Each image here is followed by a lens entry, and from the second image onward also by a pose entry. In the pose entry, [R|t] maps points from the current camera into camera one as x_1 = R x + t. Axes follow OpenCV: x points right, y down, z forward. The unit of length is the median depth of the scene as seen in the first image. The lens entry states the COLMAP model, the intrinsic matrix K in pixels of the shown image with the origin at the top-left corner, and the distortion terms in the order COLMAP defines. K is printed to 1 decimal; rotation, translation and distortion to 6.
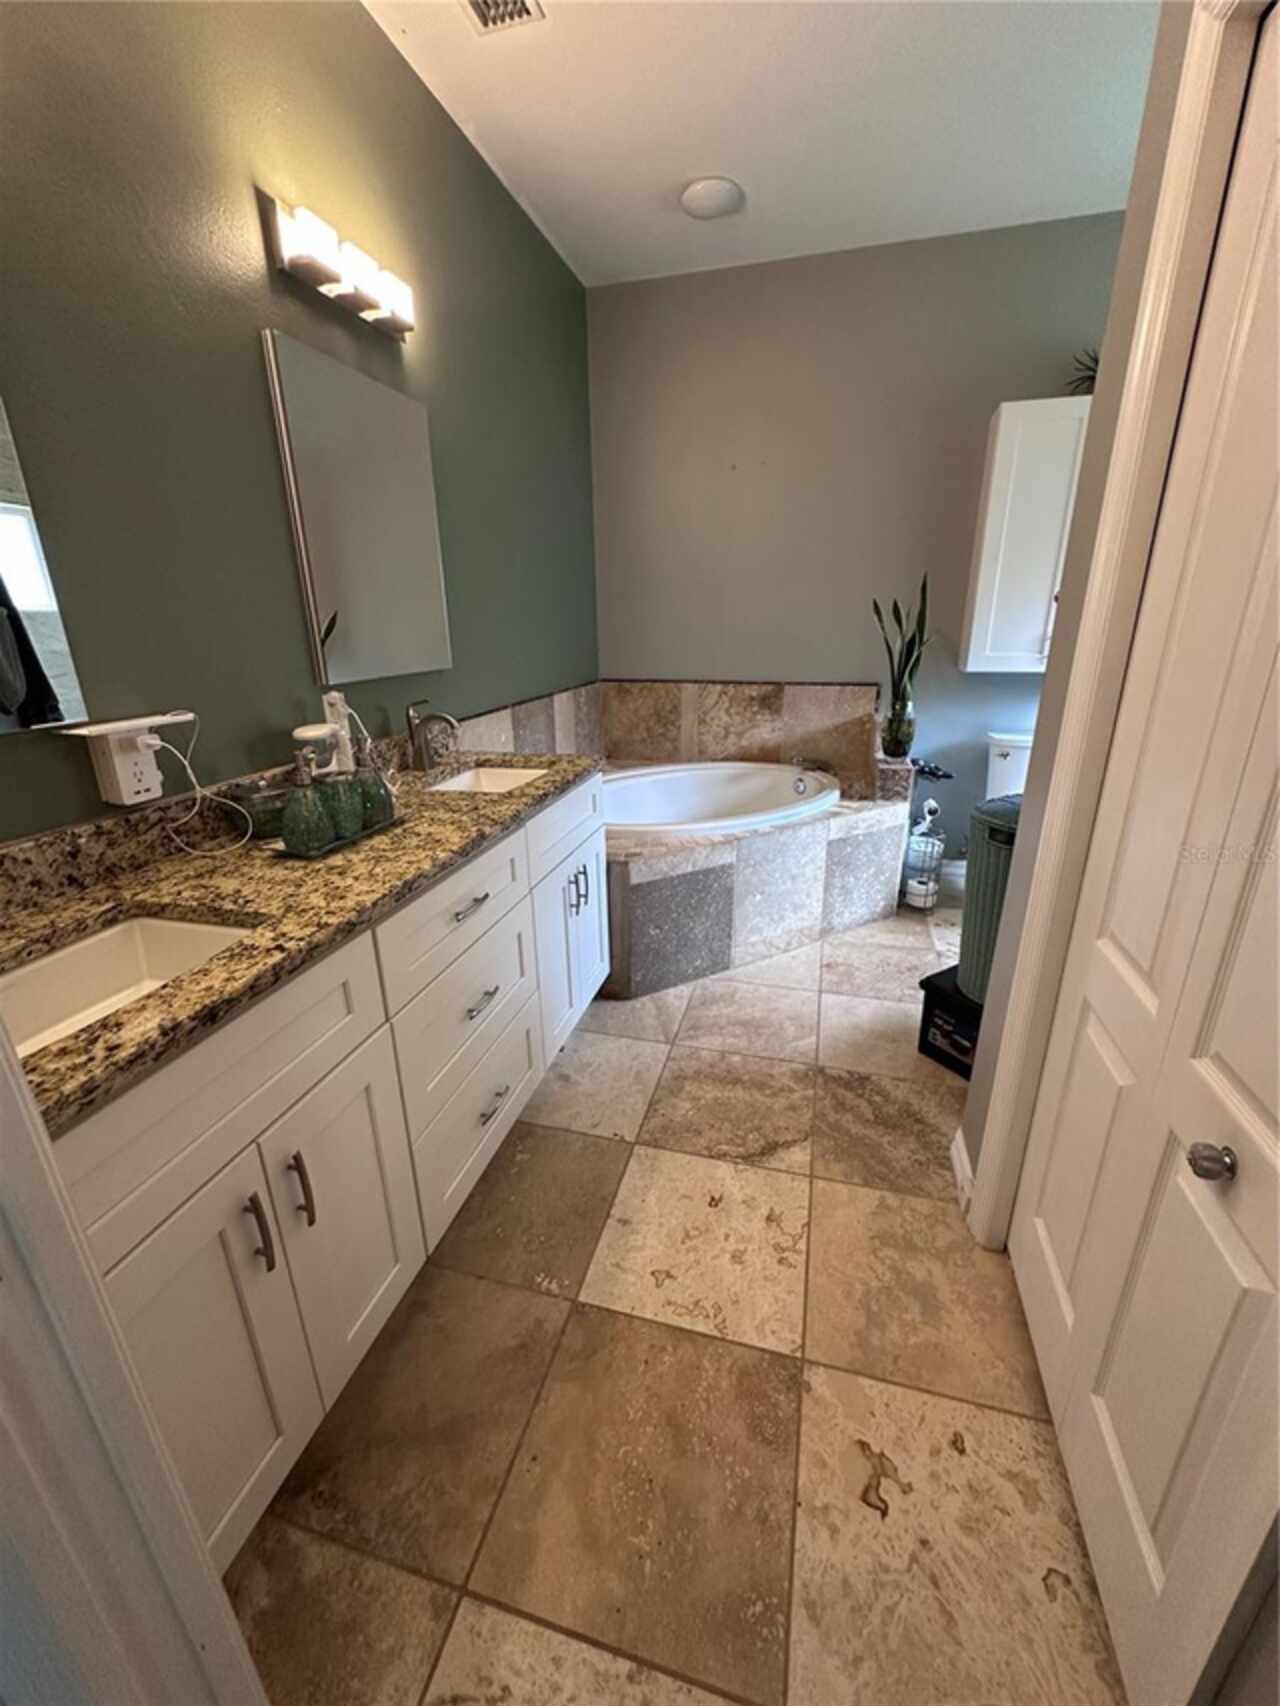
lens RADIAL K [[683.9, 0, 648.4], [0, 683.9, 858.6], [0, 0, 1]] dist [-0.003649, 0.000633]
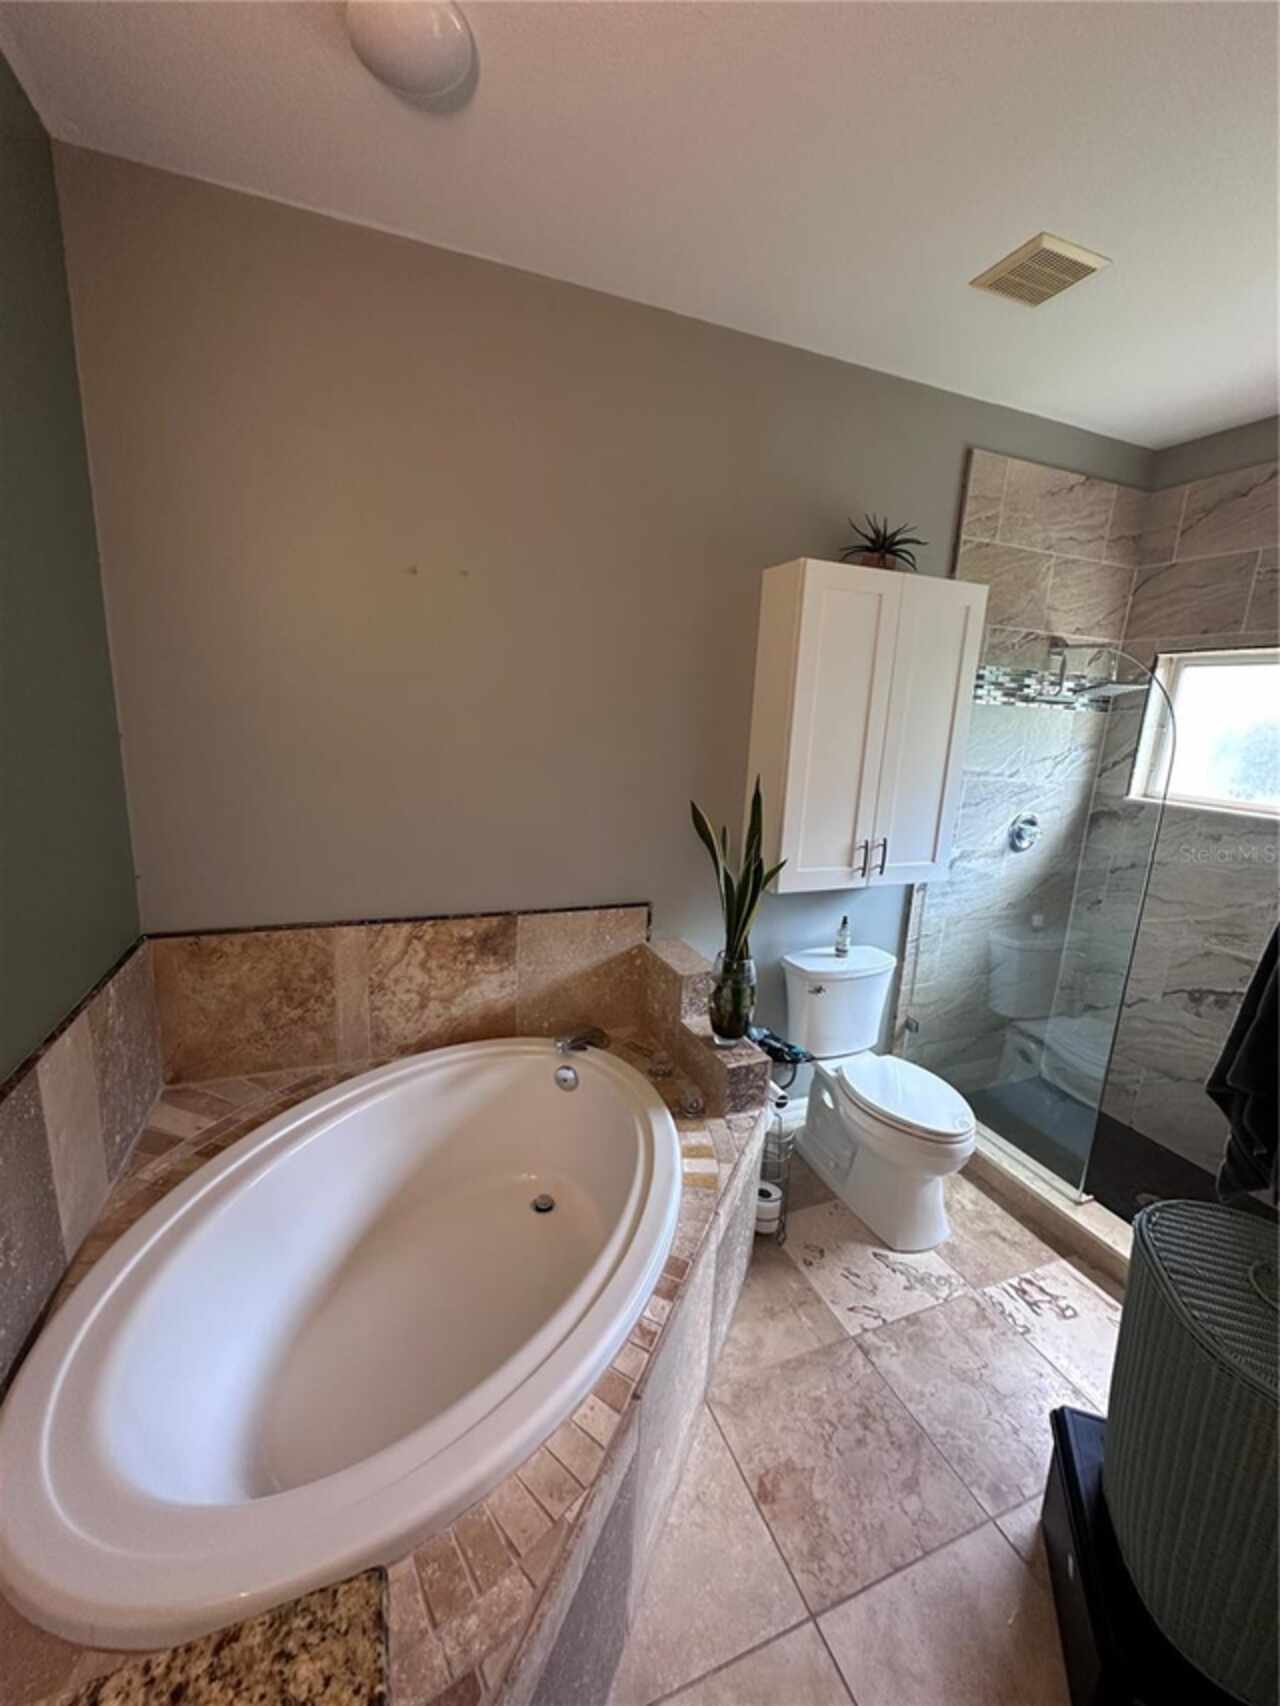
lens RADIAL K [[683.9, 0, 641.1], [0, 683.9, 855.6], [0, 0, 1]] dist [-0.003649, 0.000633]
pose [[0.800412, -0.077770, 0.594384, -0.075717], [0.145113, 0.987195, -0.066247, -0.246977], [-0.581621, 0.139278, 0.801448, 0.421691]]
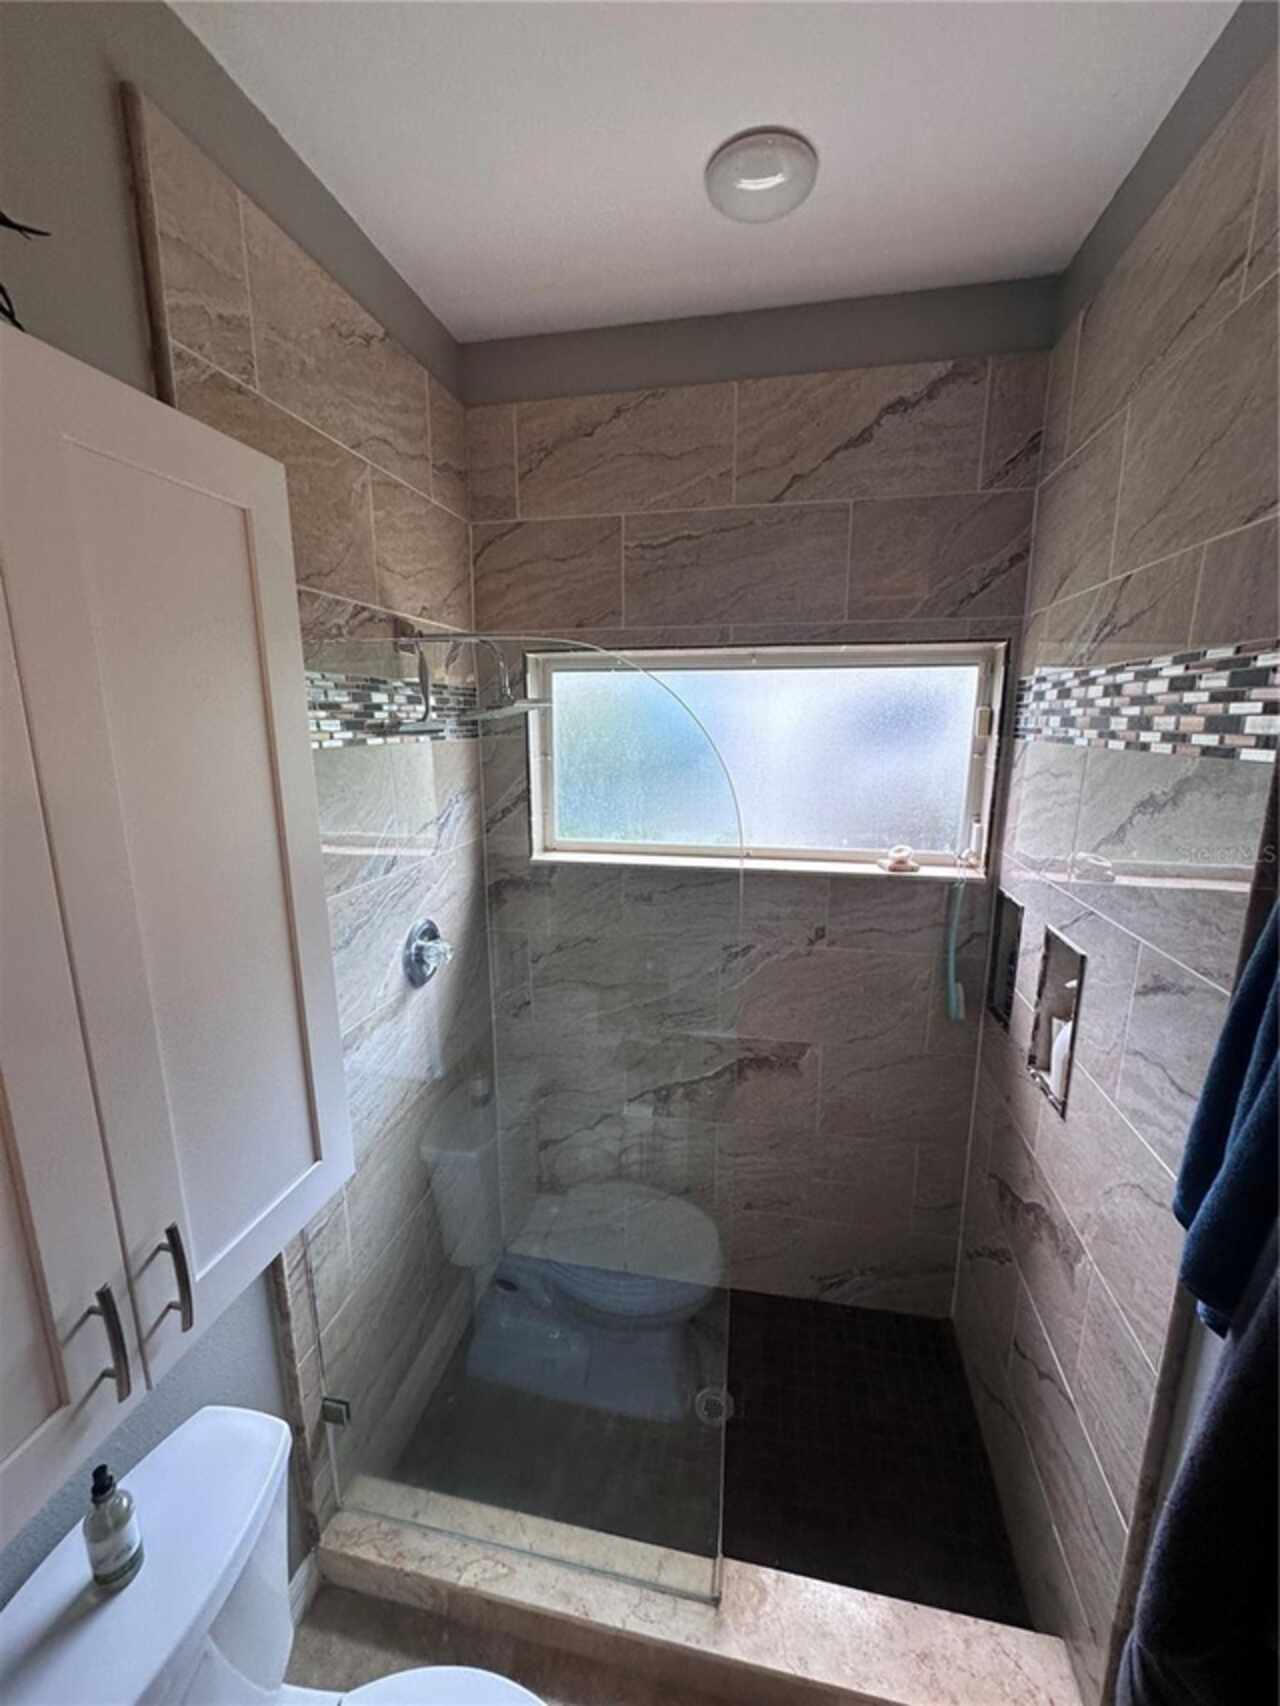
lens RADIAL K [[683.9, 0, 640.5], [0, 683.9, 859.7], [0, 0, 1]] dist [-0.003649, 0.000633]
pose [[-0.049555, -0.191429, 0.980255, 0.314679], [0.332505, 0.922313, 0.196923, -0.367824], [-0.941799, 0.335698, 0.017946, 0.634171]]
